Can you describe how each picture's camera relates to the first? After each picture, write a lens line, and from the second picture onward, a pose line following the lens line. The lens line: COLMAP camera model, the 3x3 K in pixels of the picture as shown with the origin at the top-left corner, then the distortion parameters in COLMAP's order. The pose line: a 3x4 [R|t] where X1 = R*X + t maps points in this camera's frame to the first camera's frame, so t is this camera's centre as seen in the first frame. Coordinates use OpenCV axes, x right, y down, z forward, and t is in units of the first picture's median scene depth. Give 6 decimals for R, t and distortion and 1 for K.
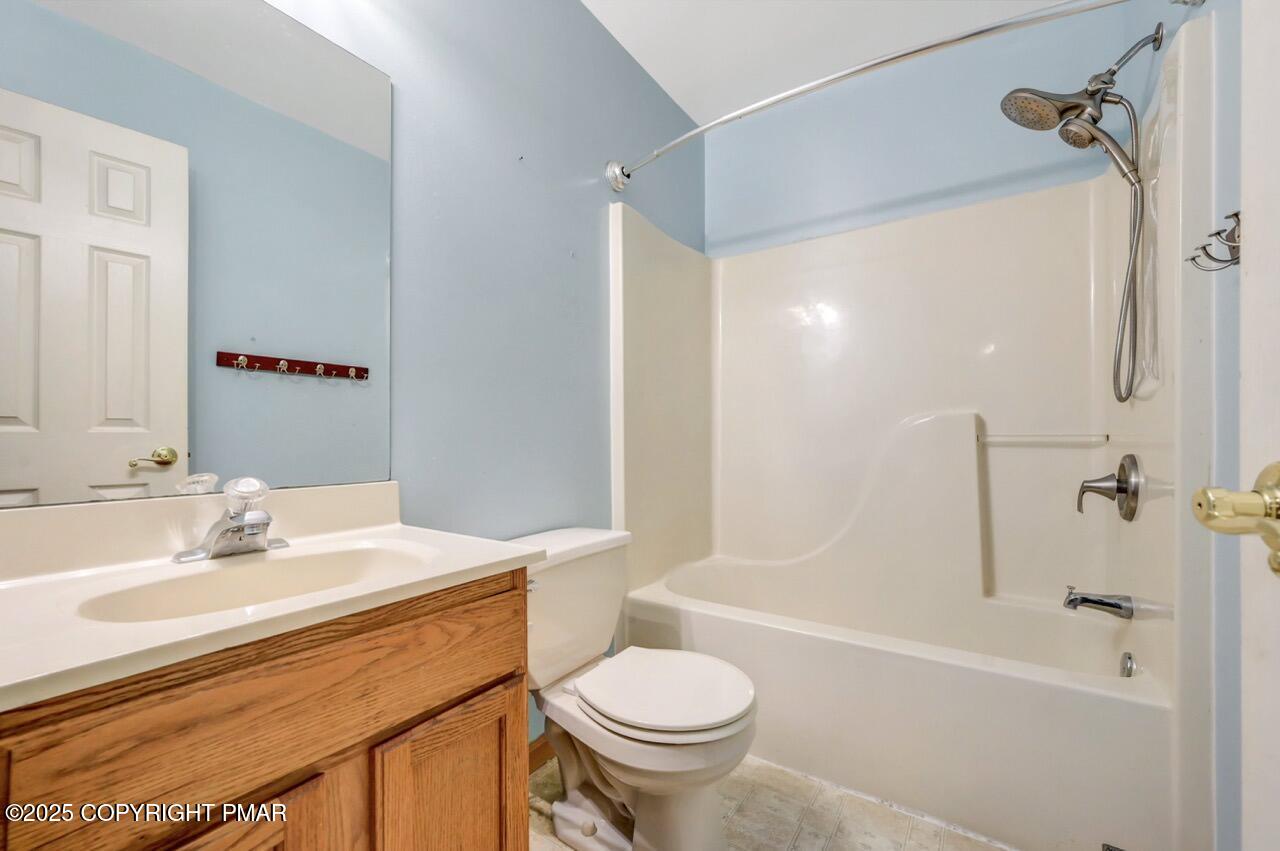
lens RADIAL K [[511.1, 0, 645.2], [0, 511.1, 428.8], [0, 0, 1]] dist [-0.001729, 0.000026]
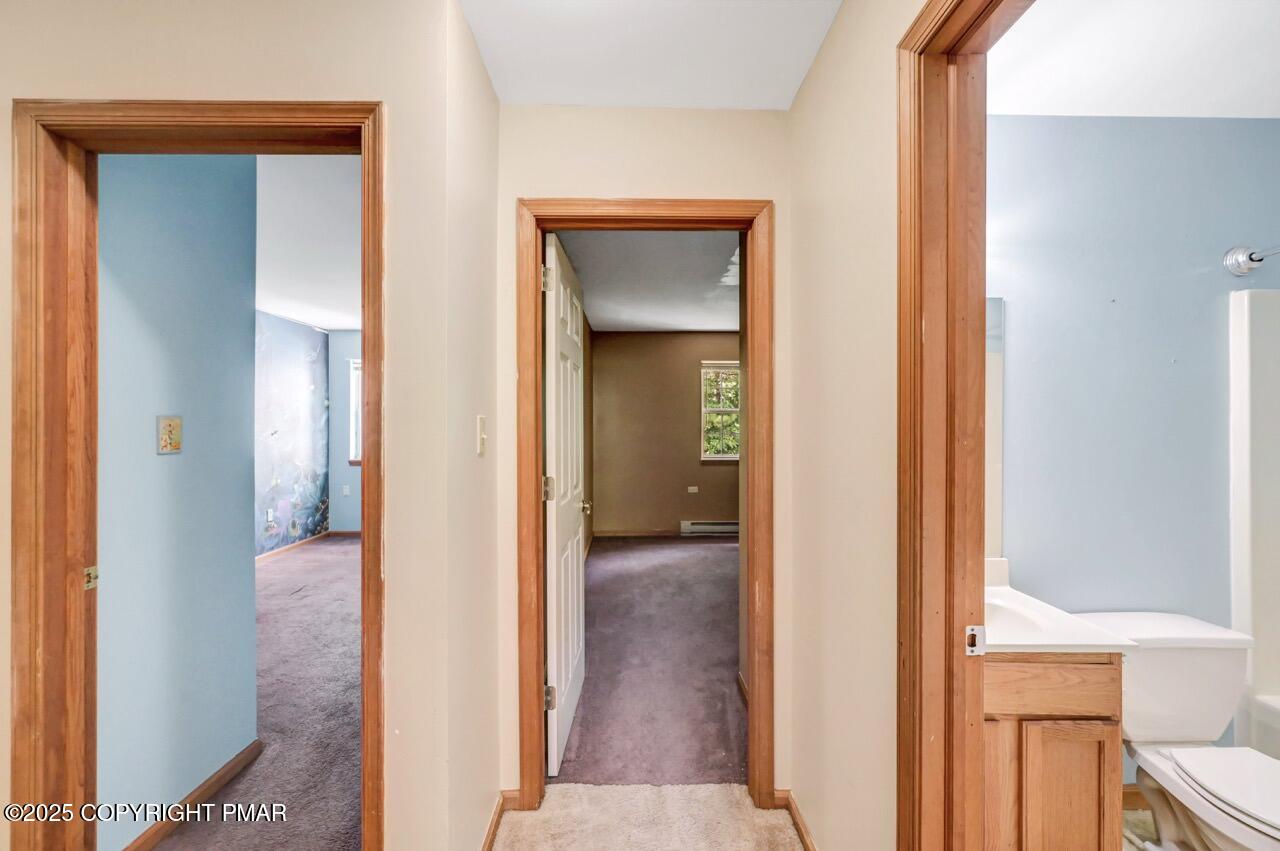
lens RADIAL K [[511.1, 0, 633.9], [0, 511.1, 422.0], [0, 0, 1]] dist [-0.001729, 0.000026]
pose [[0.563898, 0.006625, -0.825818, 0.198691], [0.008075, 0.999876, 0.013536, -0.449526], [0.825805, -0.014302, 0.563774, -1.049212]]
